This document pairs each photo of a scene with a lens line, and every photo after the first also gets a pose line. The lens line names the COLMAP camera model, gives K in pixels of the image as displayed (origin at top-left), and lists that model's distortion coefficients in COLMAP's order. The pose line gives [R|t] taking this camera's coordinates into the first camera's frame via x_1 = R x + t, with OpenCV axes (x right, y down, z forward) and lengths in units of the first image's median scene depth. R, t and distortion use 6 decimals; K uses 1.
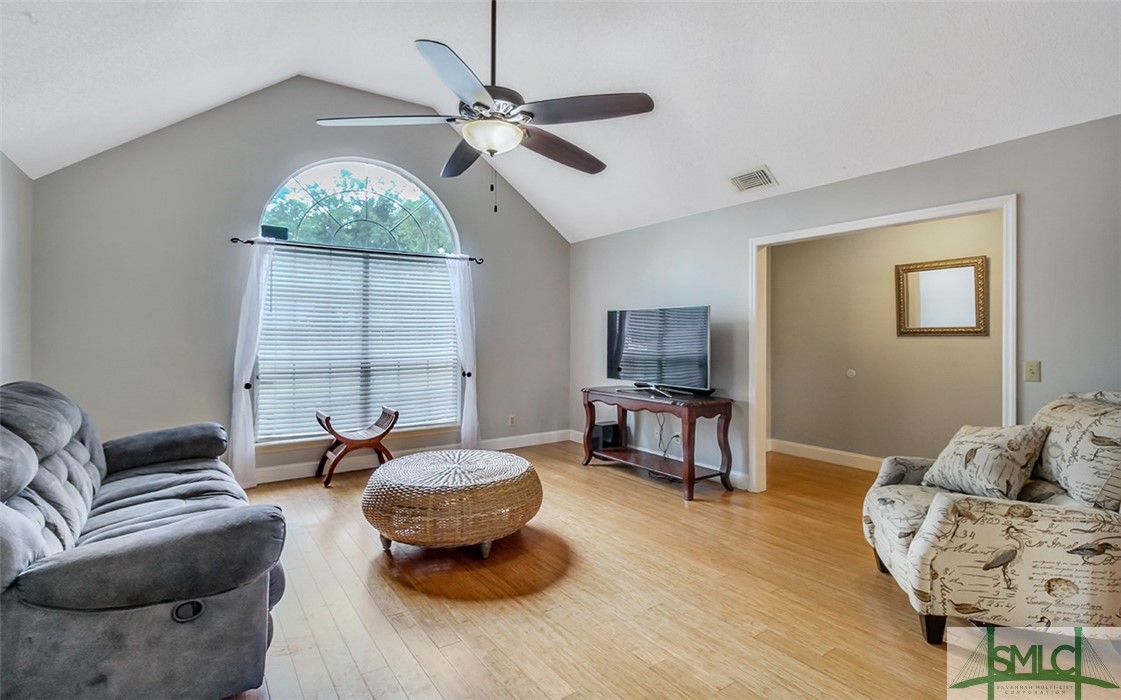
lens RADIAL K [[540.0, 0, 565.2], [0, 540.0, 329.8], [0, 0, 1]] dist [0.001096, -0.000029]
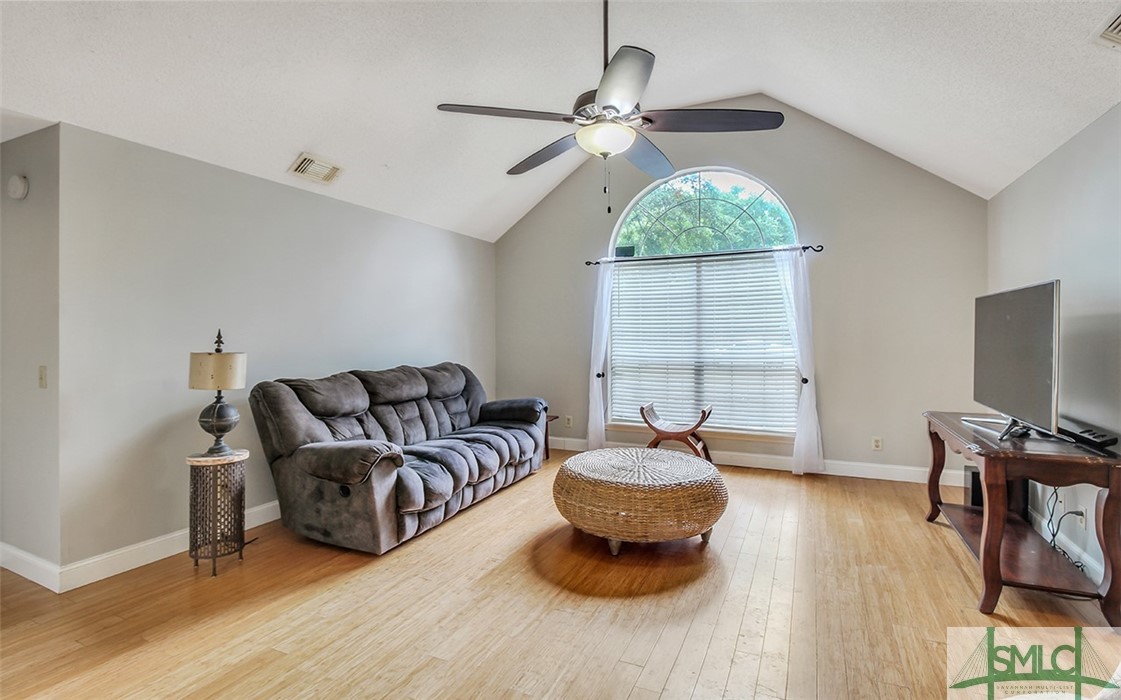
lens RADIAL K [[540.0, 0, 565.2], [0, 540.0, 329.8], [0, 0, 1]] dist [0.001096, -0.000029]
pose [[0.510526, -0.010171, -0.859802, 0.464275], [0.008733, 0.999940, -0.006643, 0.003799], [0.859818, -0.004117, 0.510584, 0.276766]]
